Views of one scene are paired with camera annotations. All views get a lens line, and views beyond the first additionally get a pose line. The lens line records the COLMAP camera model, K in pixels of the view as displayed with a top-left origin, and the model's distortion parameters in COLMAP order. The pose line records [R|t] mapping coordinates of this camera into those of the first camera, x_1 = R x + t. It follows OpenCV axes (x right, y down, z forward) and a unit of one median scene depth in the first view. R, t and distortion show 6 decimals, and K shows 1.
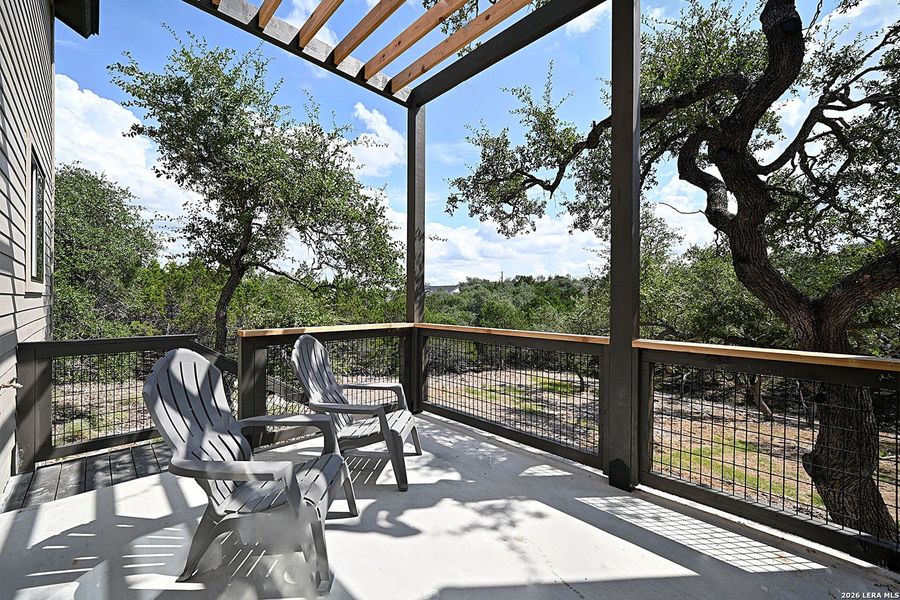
lens RADIAL K [[369.9, 0, 450.0], [0, 369.9, 296.1], [0, 0, 1]] dist [0.000209, -0.000019]
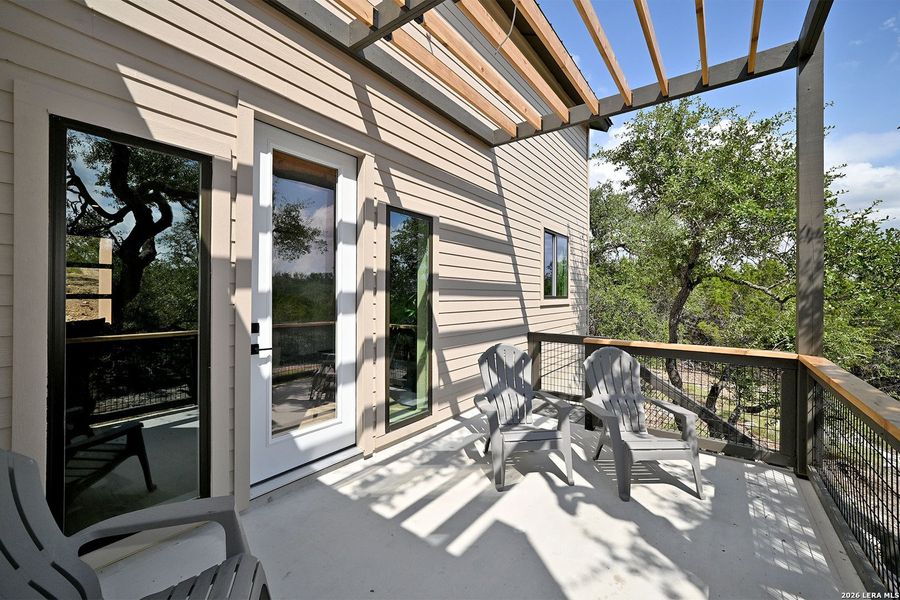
lens RADIAL K [[369.9, 0, 450.1], [0, 369.9, 298.8], [0, 0, 1]] dist [0.000209, -0.000019]
pose [[0.170023, 0.007169, -0.985414, 0.486984], [-0.021414, 0.999764, 0.003579, -0.022456], [0.985207, 0.020493, 0.170136, 0.192868]]
